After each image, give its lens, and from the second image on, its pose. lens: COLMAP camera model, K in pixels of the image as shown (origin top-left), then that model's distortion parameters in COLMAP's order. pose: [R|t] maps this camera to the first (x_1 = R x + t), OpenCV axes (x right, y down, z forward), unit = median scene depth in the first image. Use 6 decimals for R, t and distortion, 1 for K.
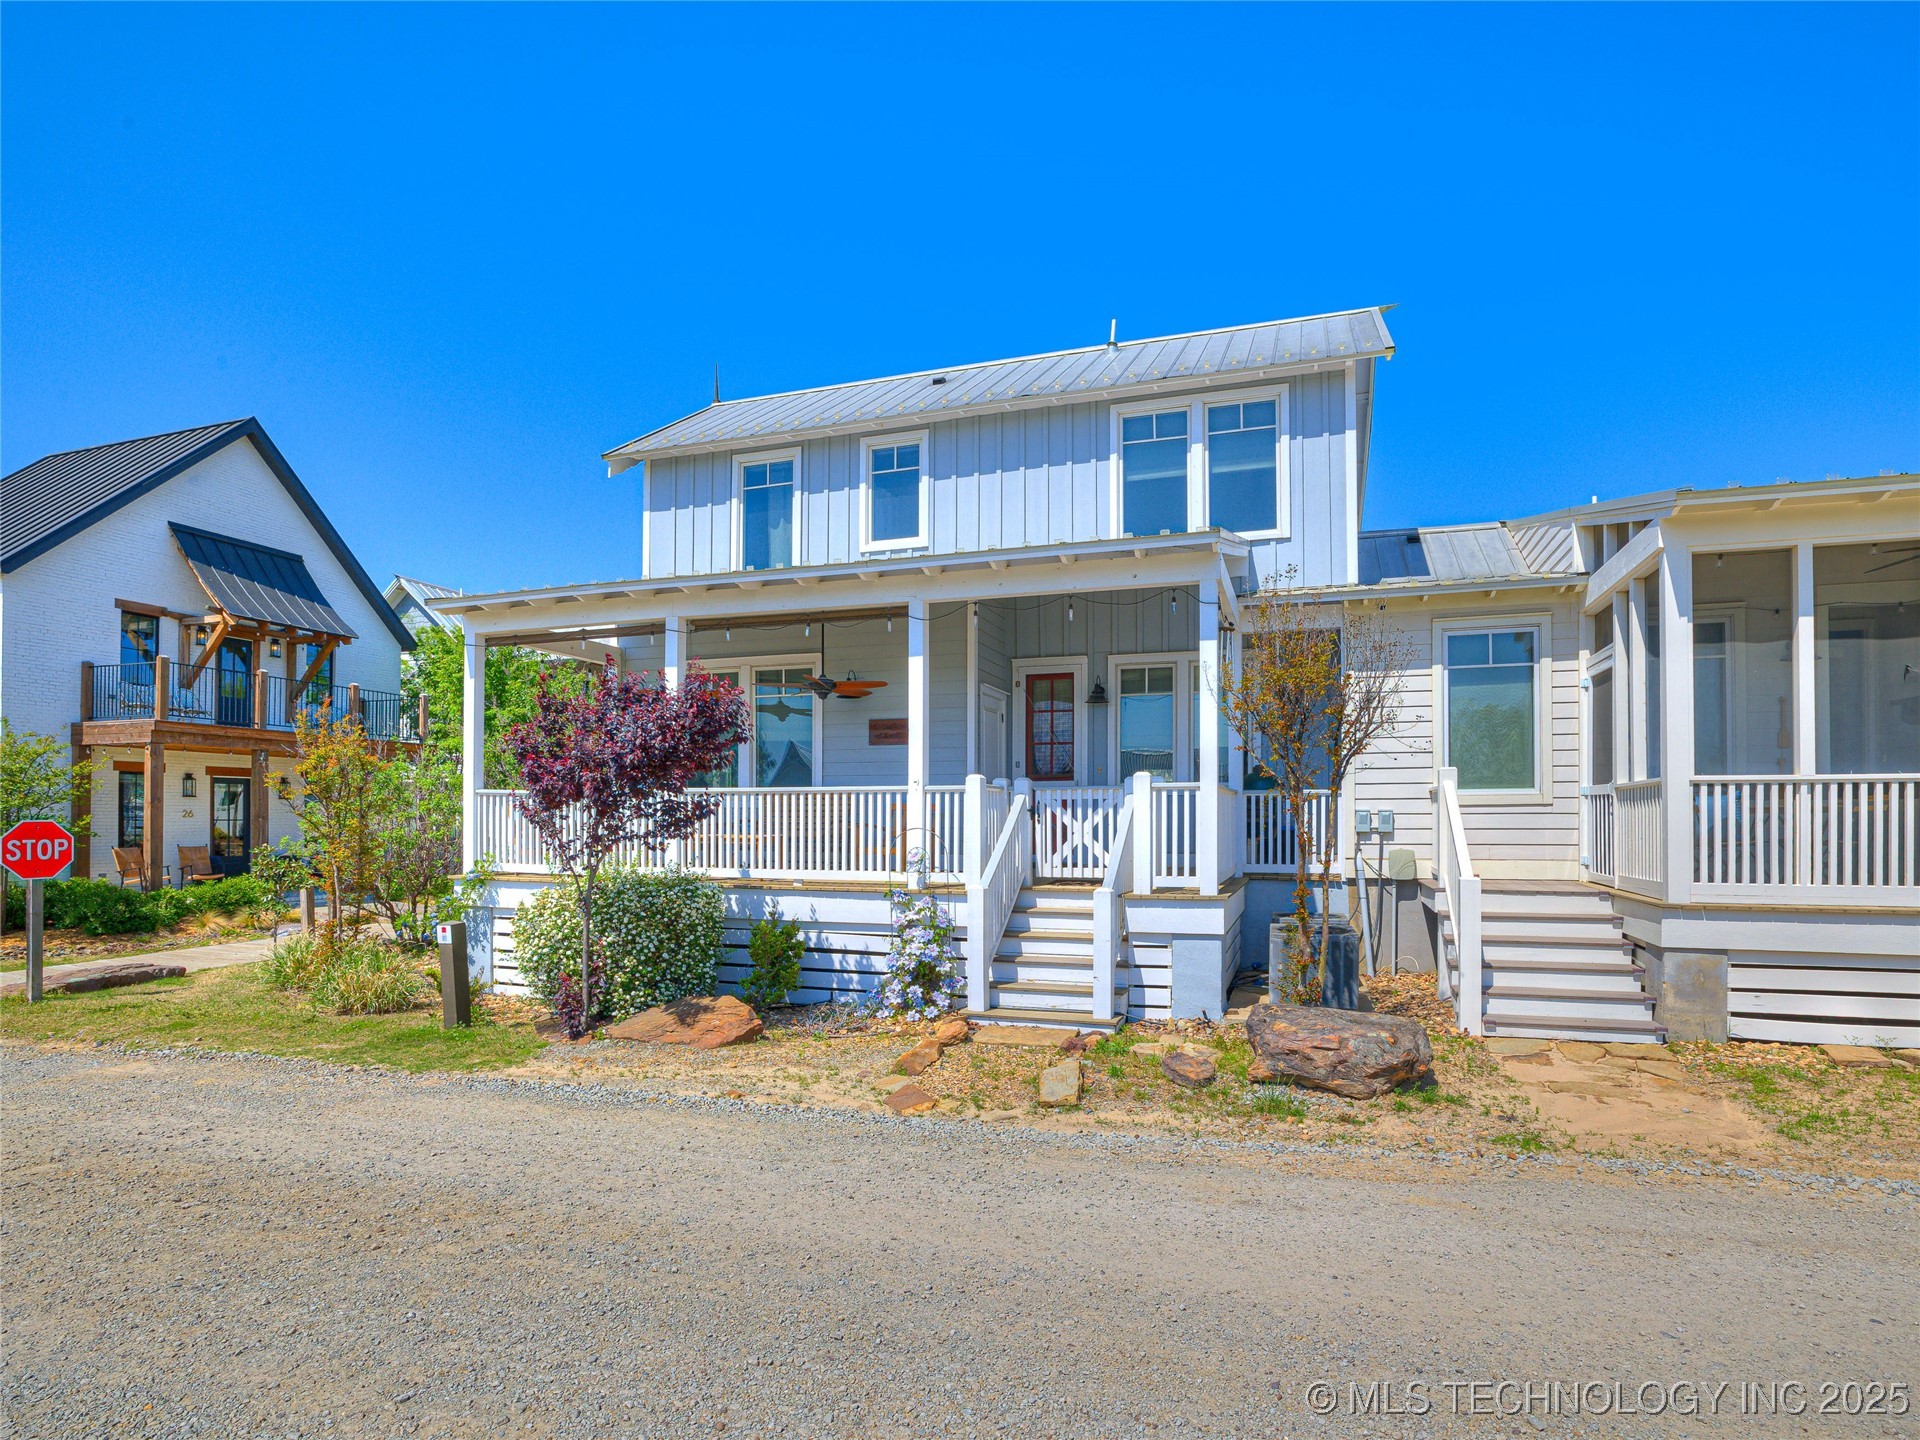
lens RADIAL K [[963.5, 0, 987.2], [0, 963.5, 699.9], [0, 0, 1]] dist [-0.045920, 0.017093]
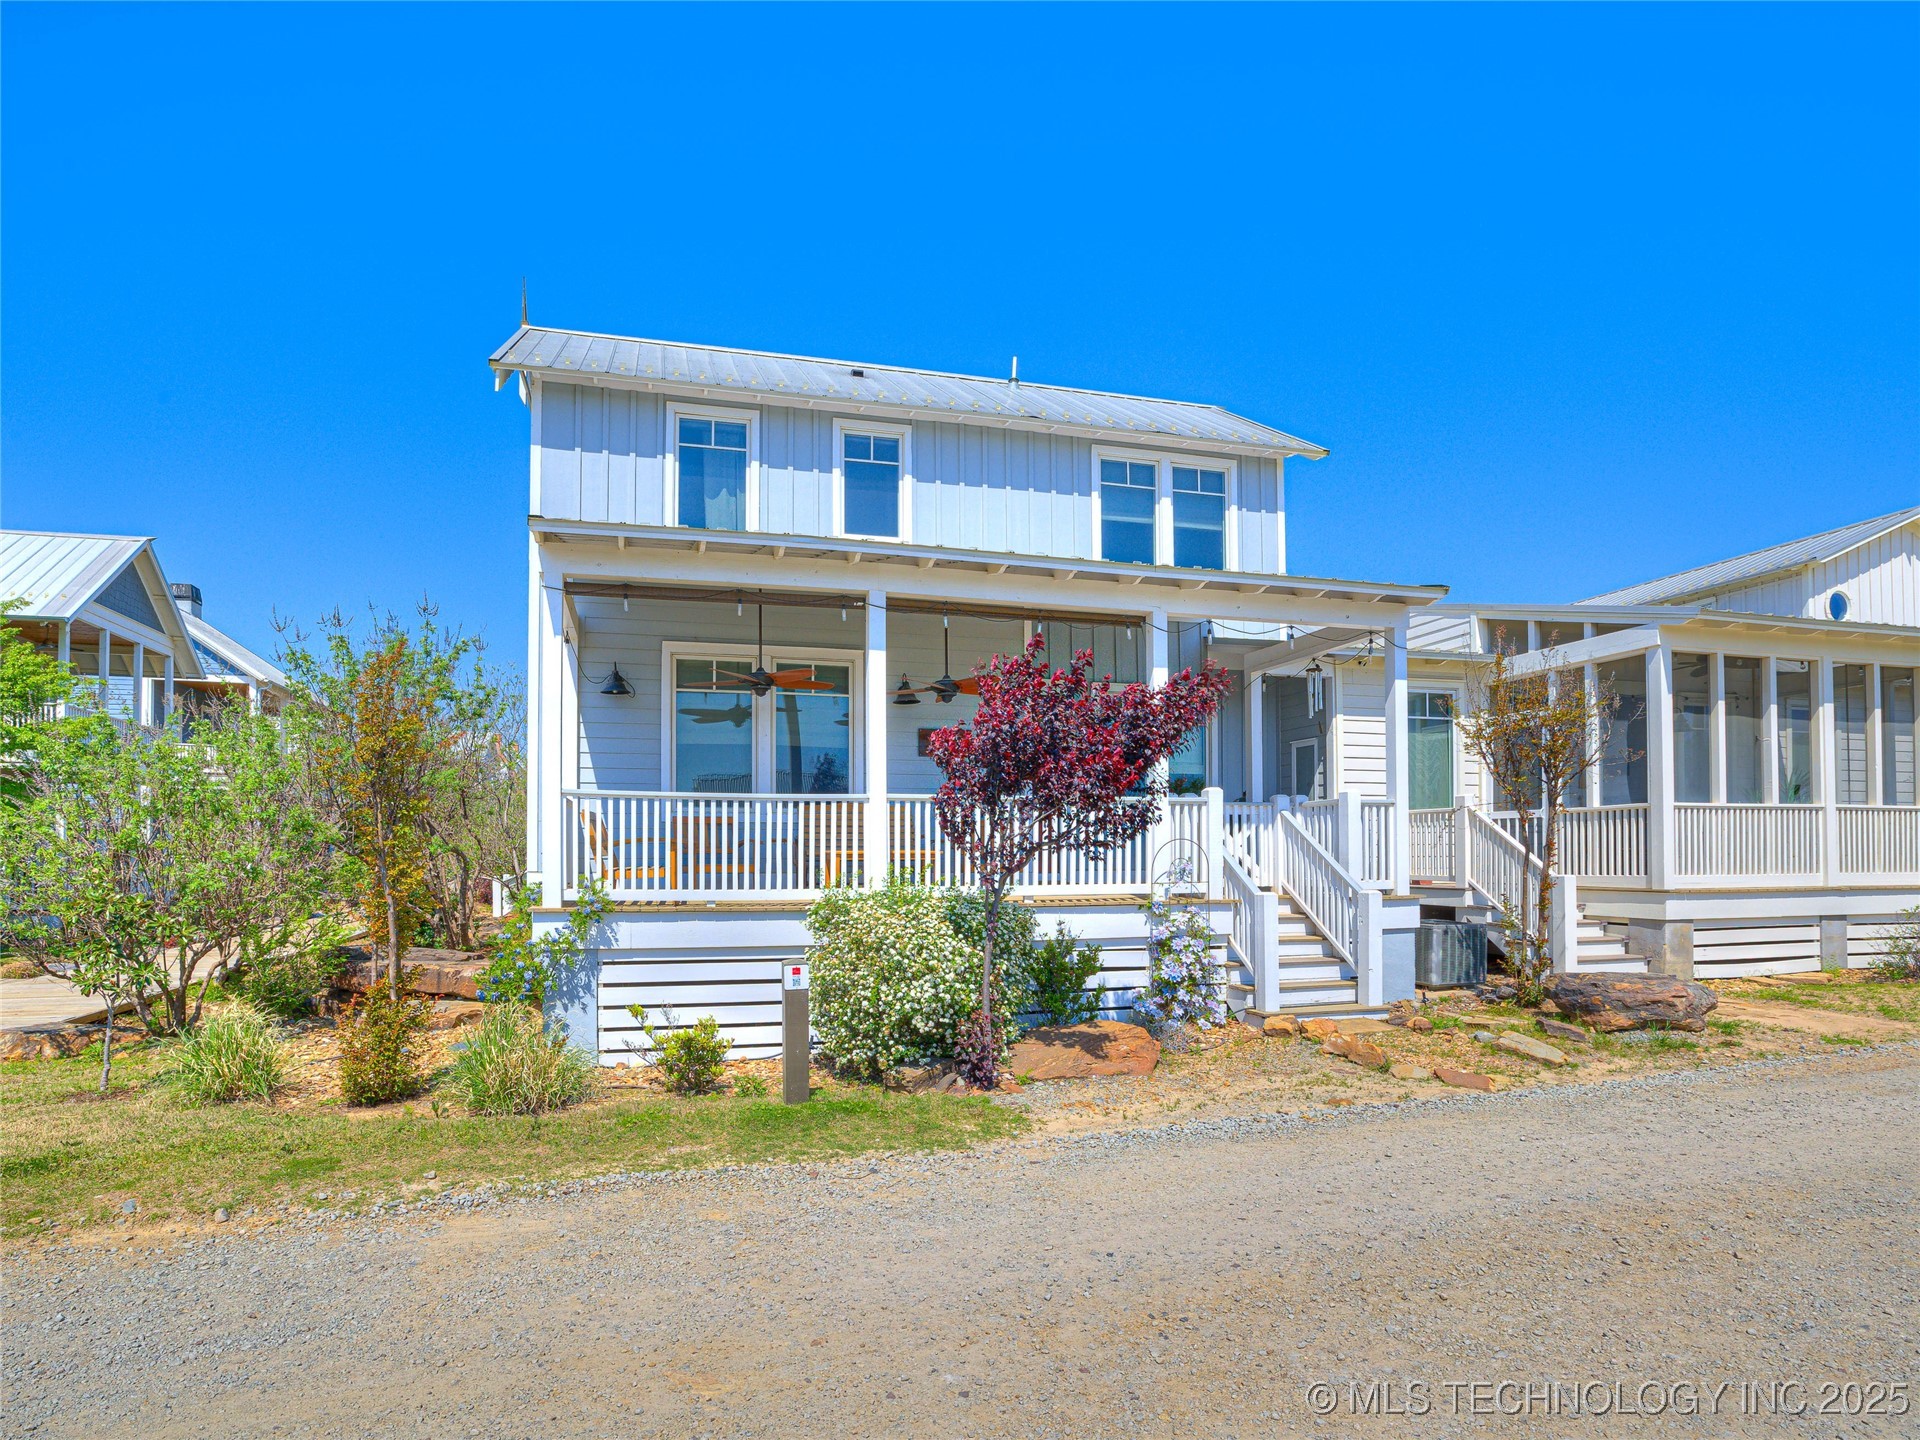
lens RADIAL K [[975.7, 0, 933.1], [0, 975.7, 723.2], [0, 0, 1]] dist [-0.047897, 0.018873]
pose [[0.852468, 0.067409, 0.518415, -0.567907], [-0.060680, 0.997708, -0.029950, 0.040596], [-0.519246, -0.005926, 0.854605, 0.186279]]
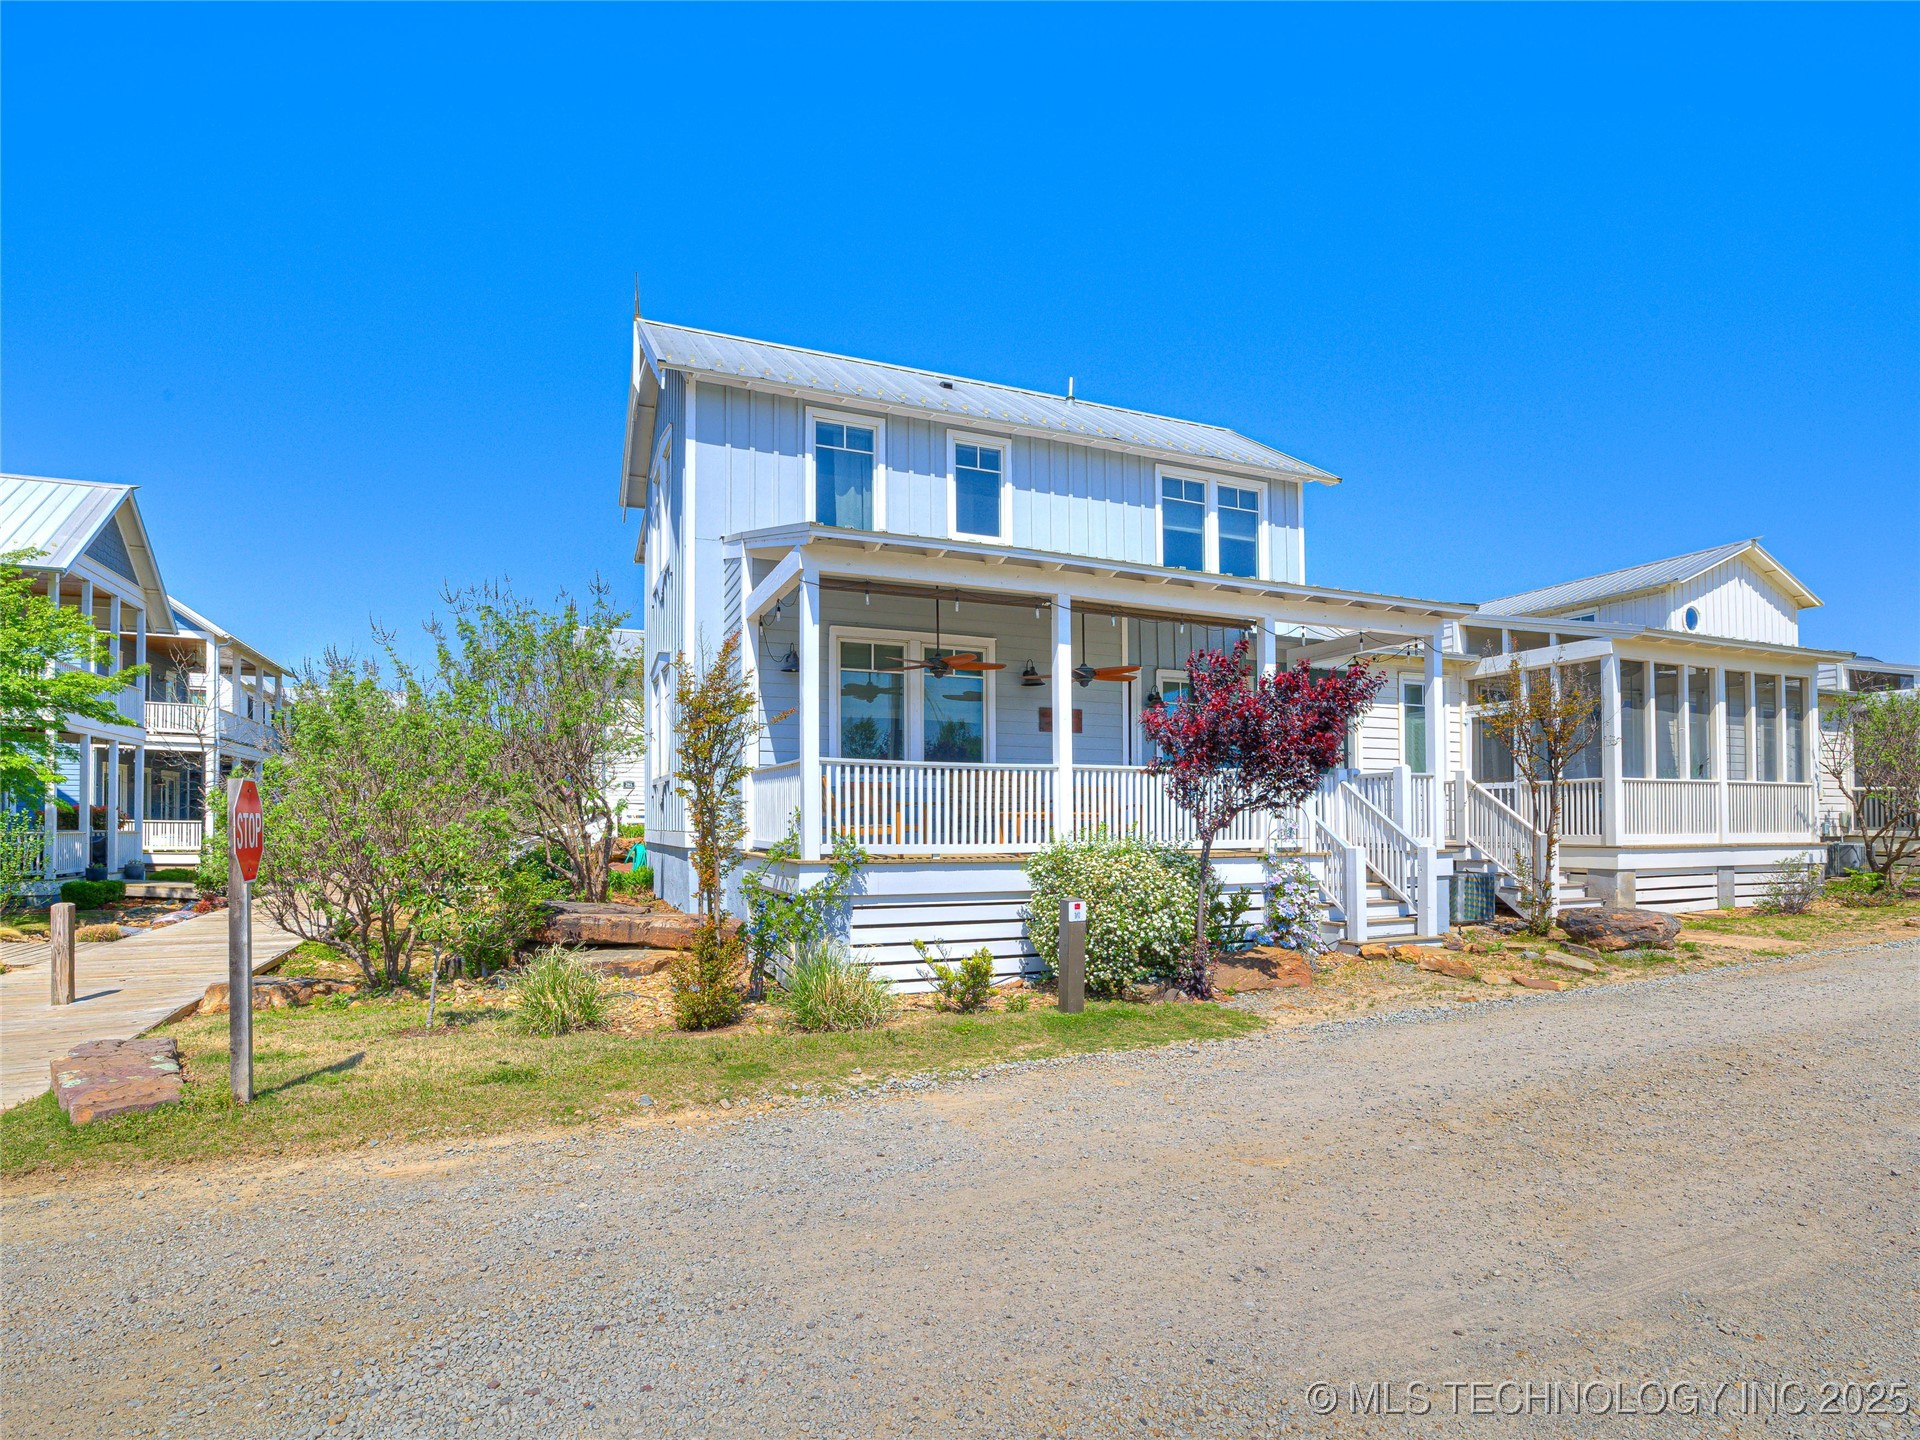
lens RADIAL K [[965.8, 0, 966.7], [0, 965.8, 680.7], [0, 0, 1]] dist [-0.046298, 0.018250]
pose [[0.762746, 0.093969, 0.639834, -0.834549], [-0.077826, 0.995534, -0.053432, 0.051889], [-0.641998, -0.009040, 0.766653, 0.223831]]
